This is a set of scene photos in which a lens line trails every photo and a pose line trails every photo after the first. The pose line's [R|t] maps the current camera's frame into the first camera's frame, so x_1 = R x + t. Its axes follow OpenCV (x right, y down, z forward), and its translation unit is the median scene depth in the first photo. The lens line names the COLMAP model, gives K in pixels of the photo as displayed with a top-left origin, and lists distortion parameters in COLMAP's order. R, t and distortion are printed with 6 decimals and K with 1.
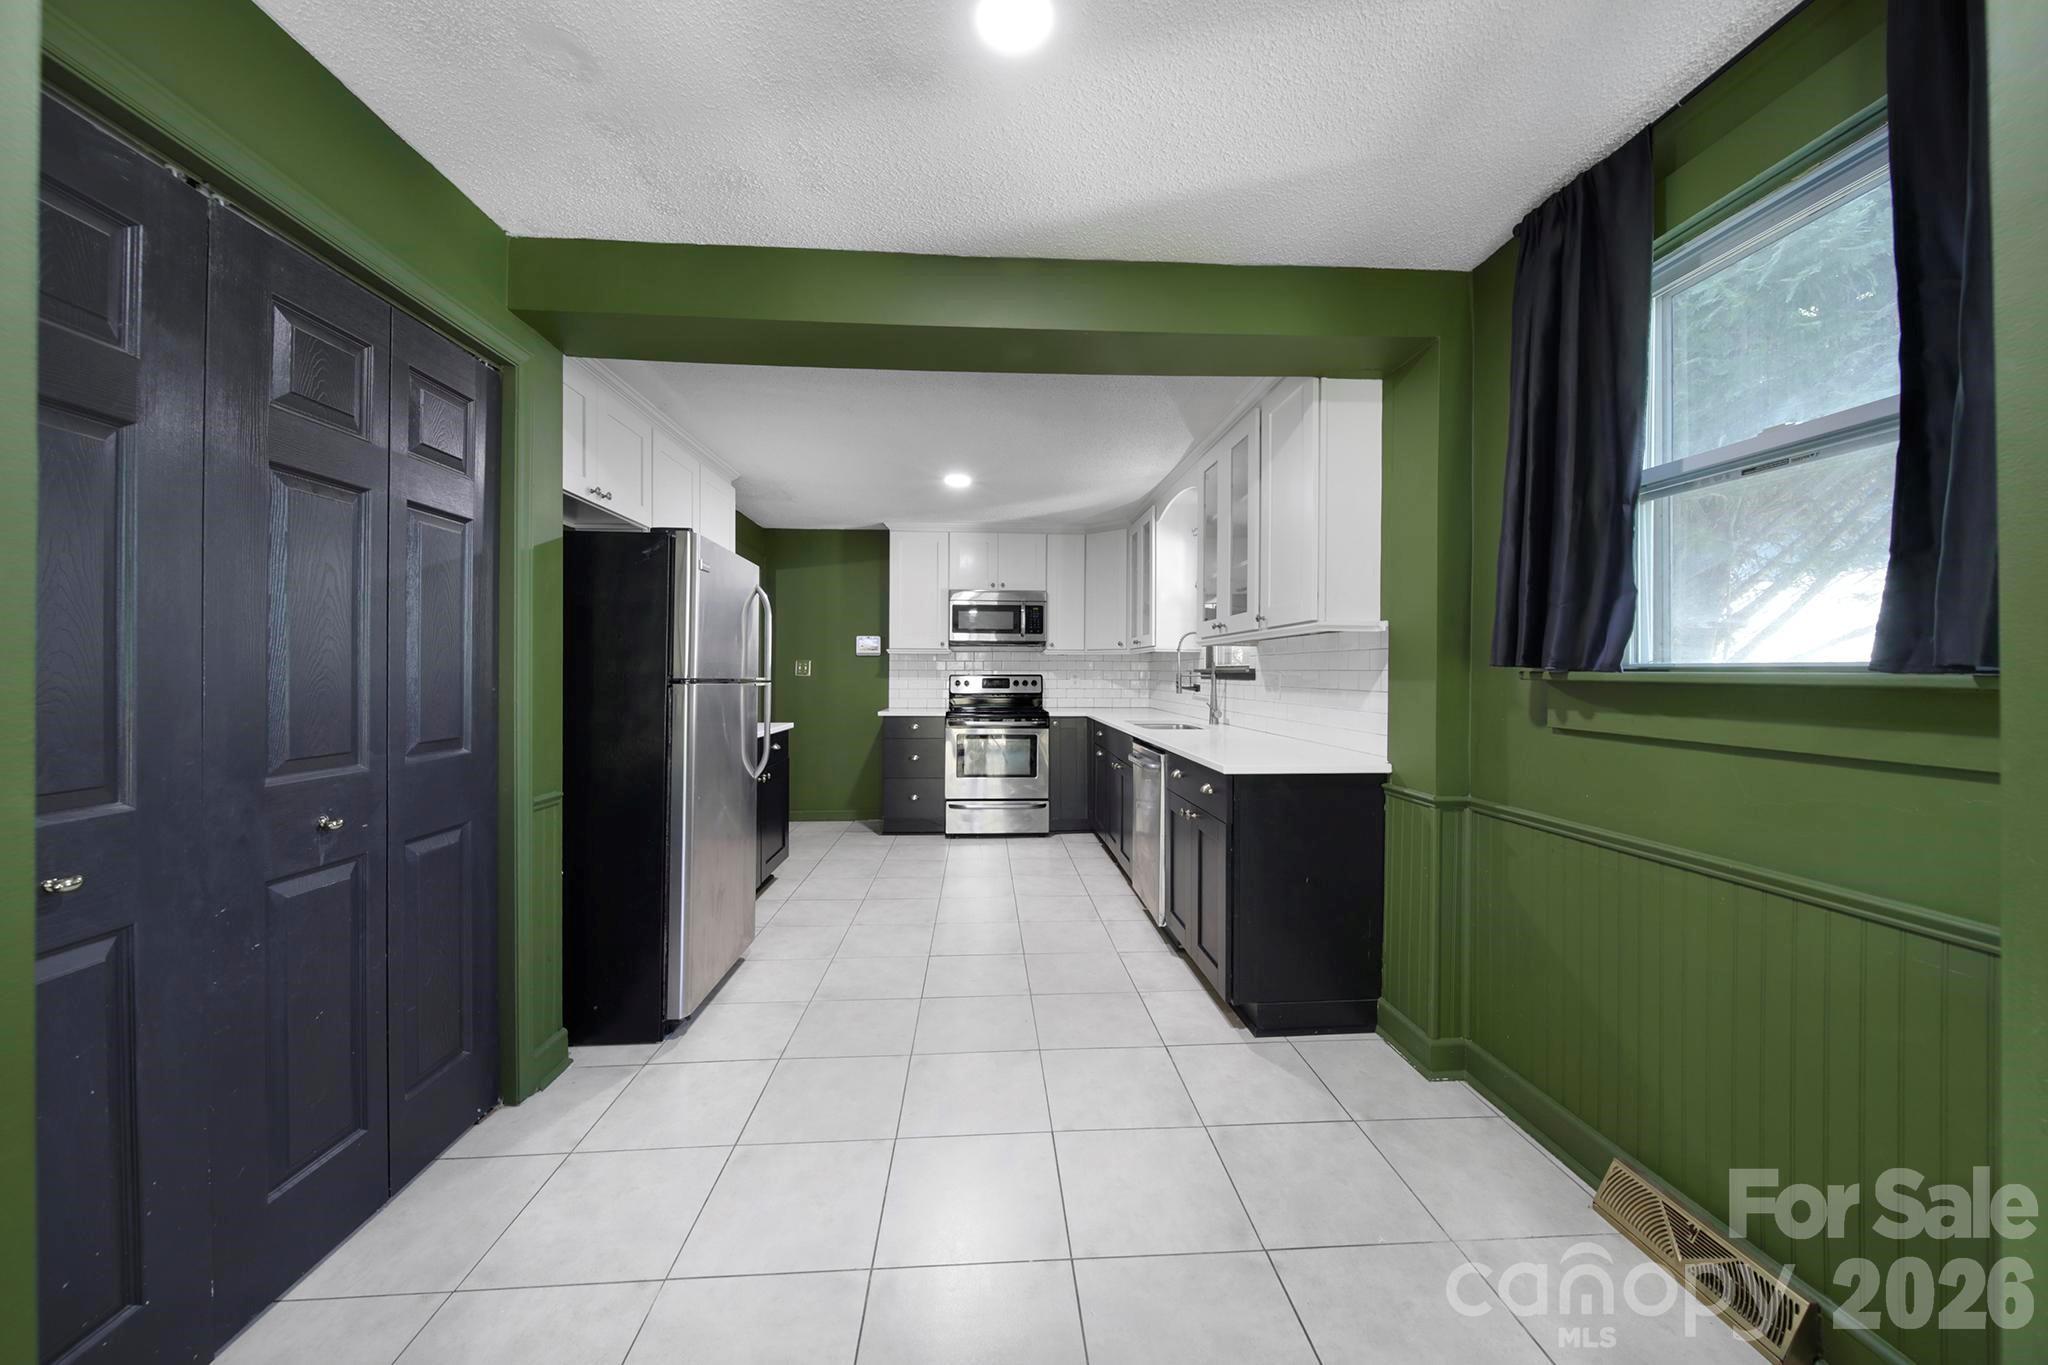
lens RADIAL K [[718.6, 0, 1025.4], [0, 718.6, 674.8], [0, 0, 1]] dist [0.000440, 0.000017]
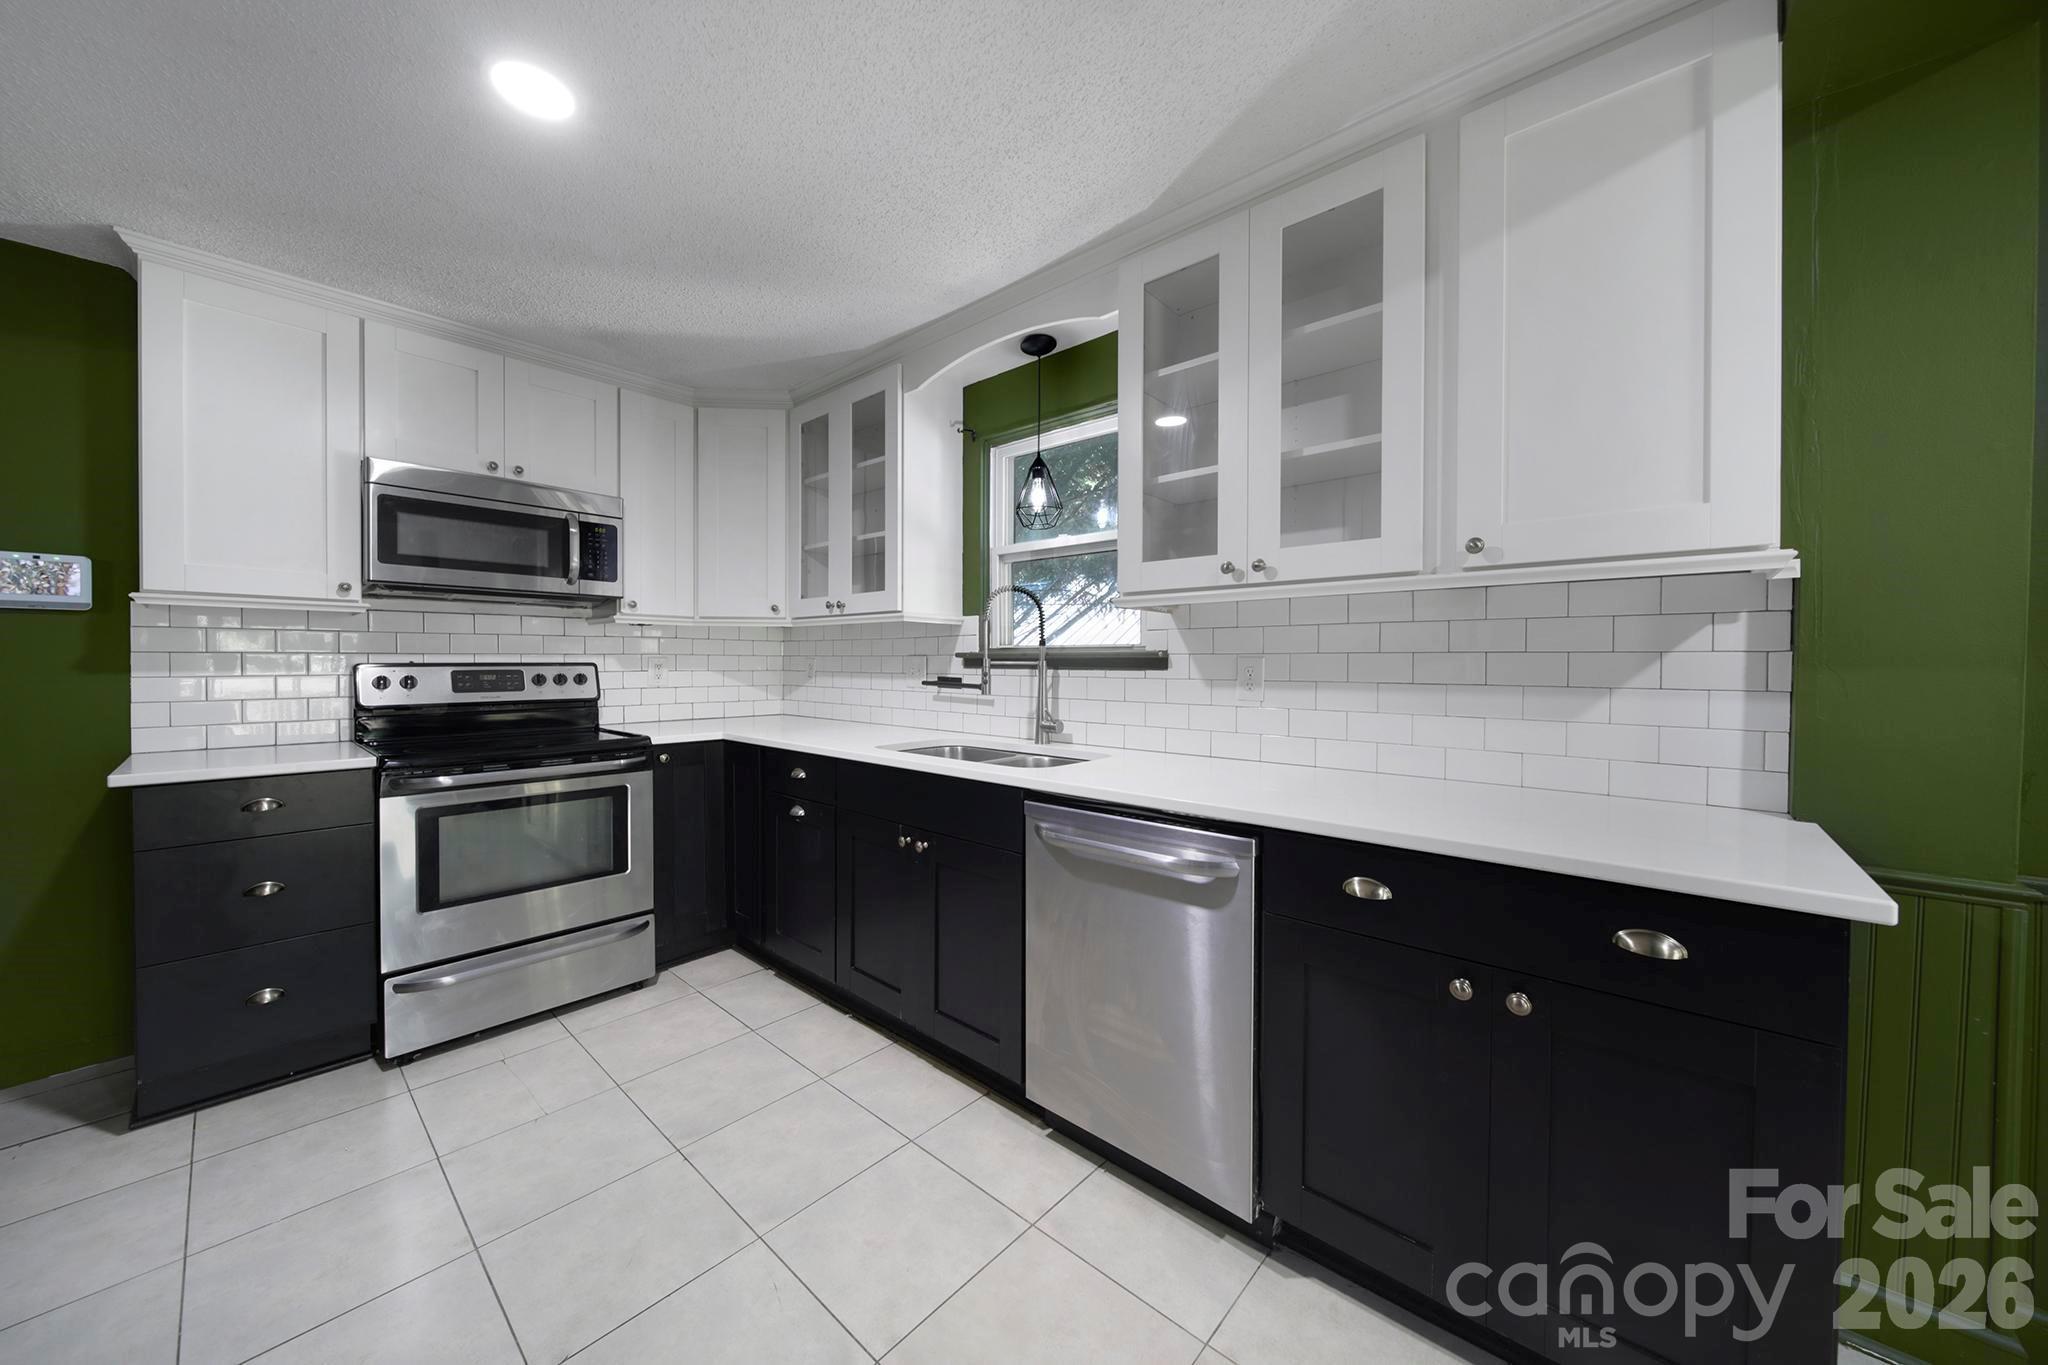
lens RADIAL K [[718.6, 0, 1025.4], [0, 718.6, 674.8], [0, 0, 1]] dist [0.000440, 0.000017]
pose [[0.711808, -0.014418, 0.702226, -0.135775], [0.002781, 0.999839, 0.017710, 0.000400], [-0.702369, -0.010653, 0.711734, 0.468470]]
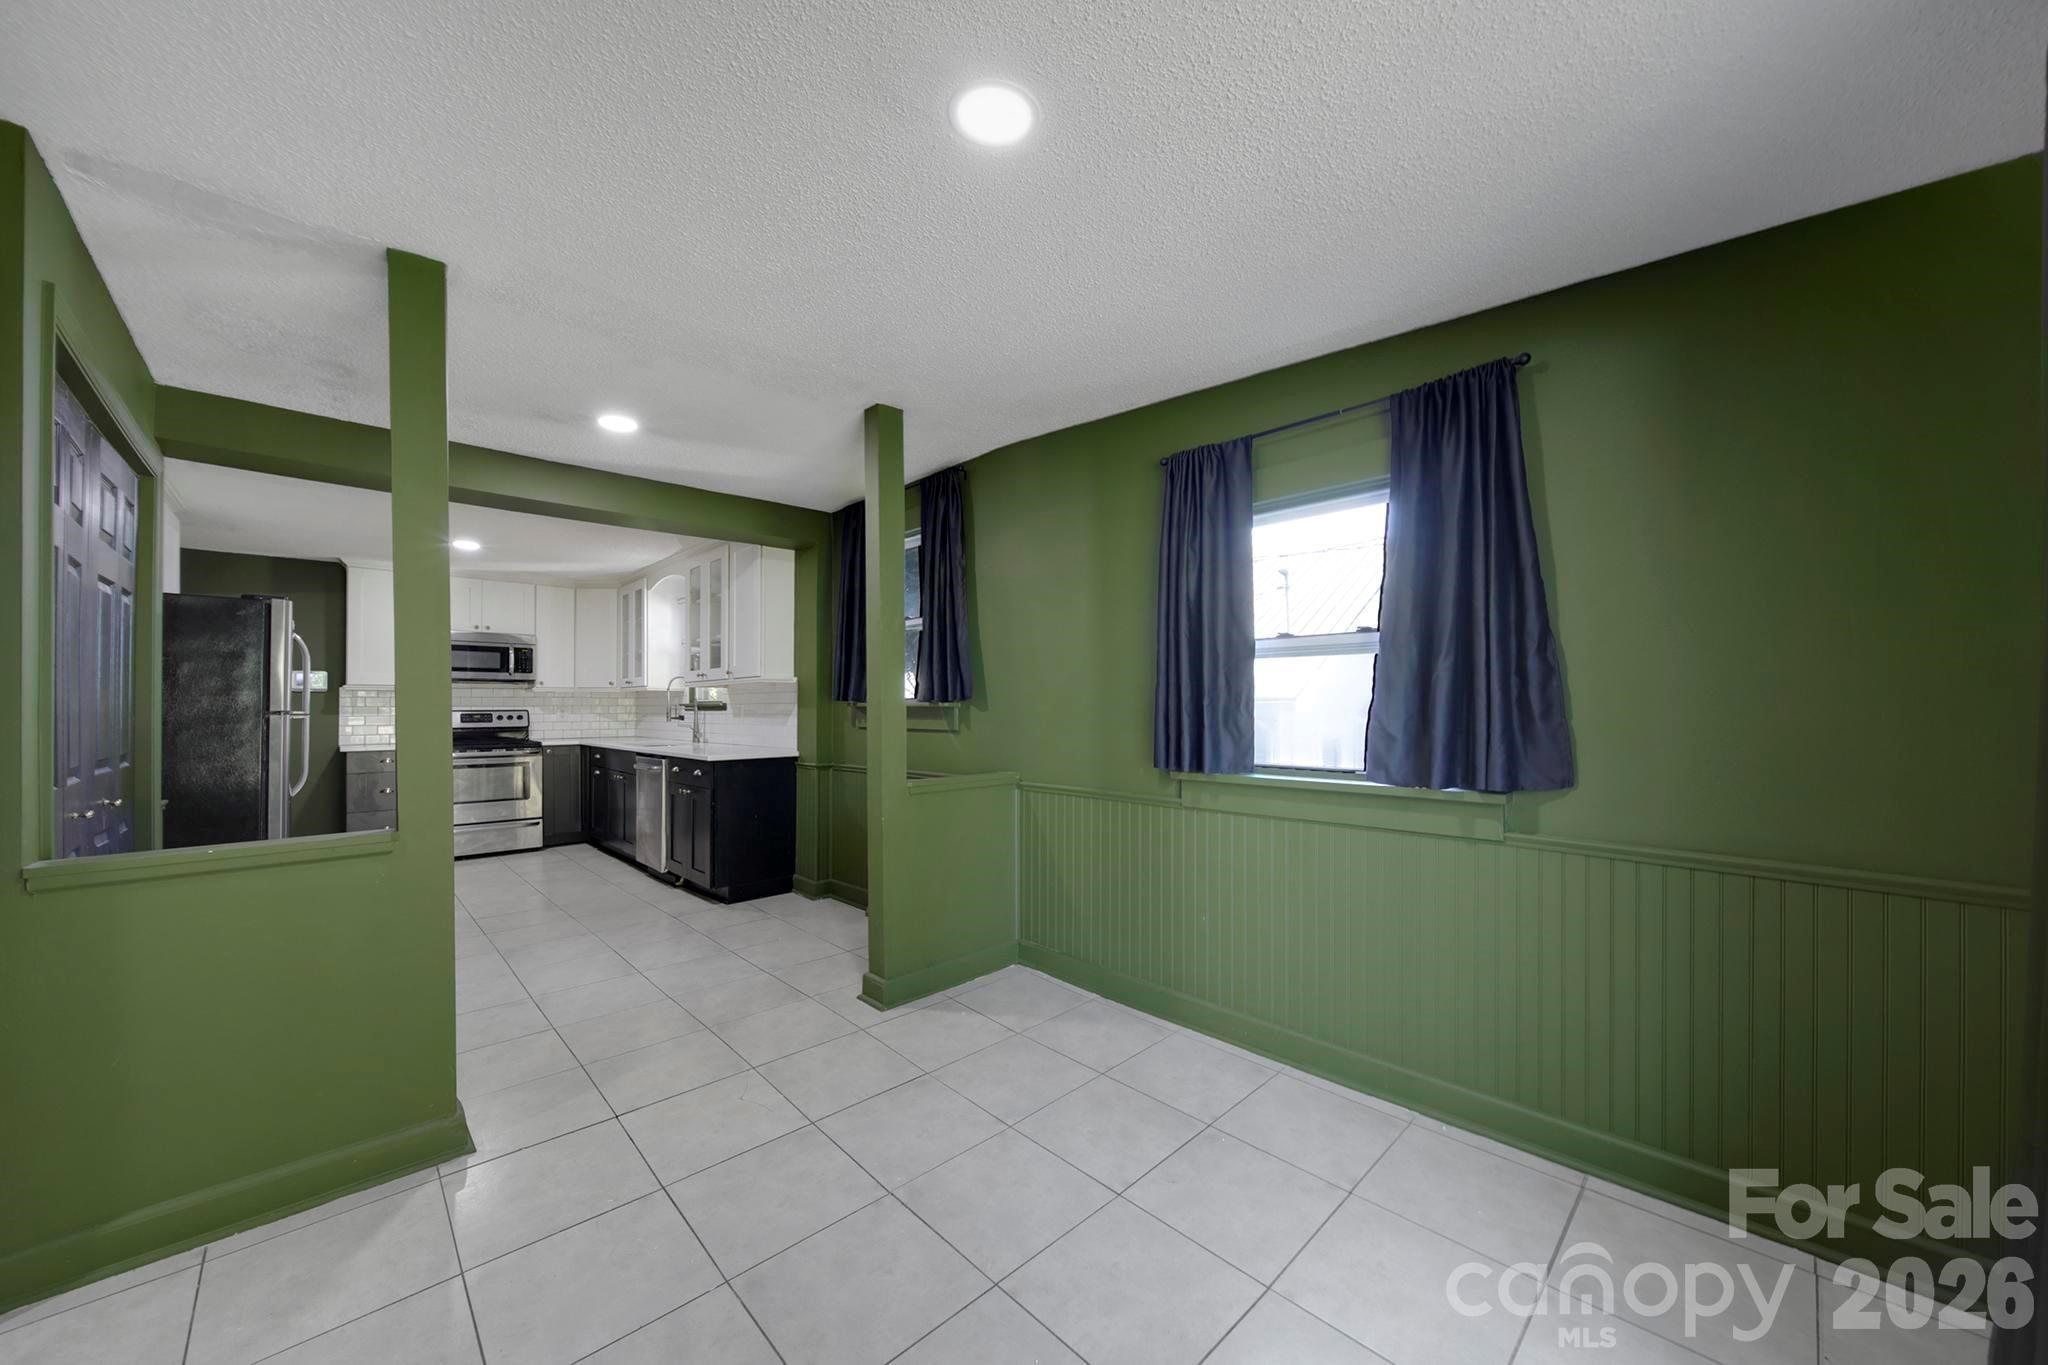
lens RADIAL K [[732.9, 0, 1031.1], [0, 732.9, 698.1], [0, 0, 1]] dist [-0.000792, -0.000062]
pose [[0.763225, 0.001047, 0.646132, -0.129715], [0.010387, 0.999850, -0.013891, 0.006423], [-0.646050, 0.017313, 0.763099, -0.409498]]
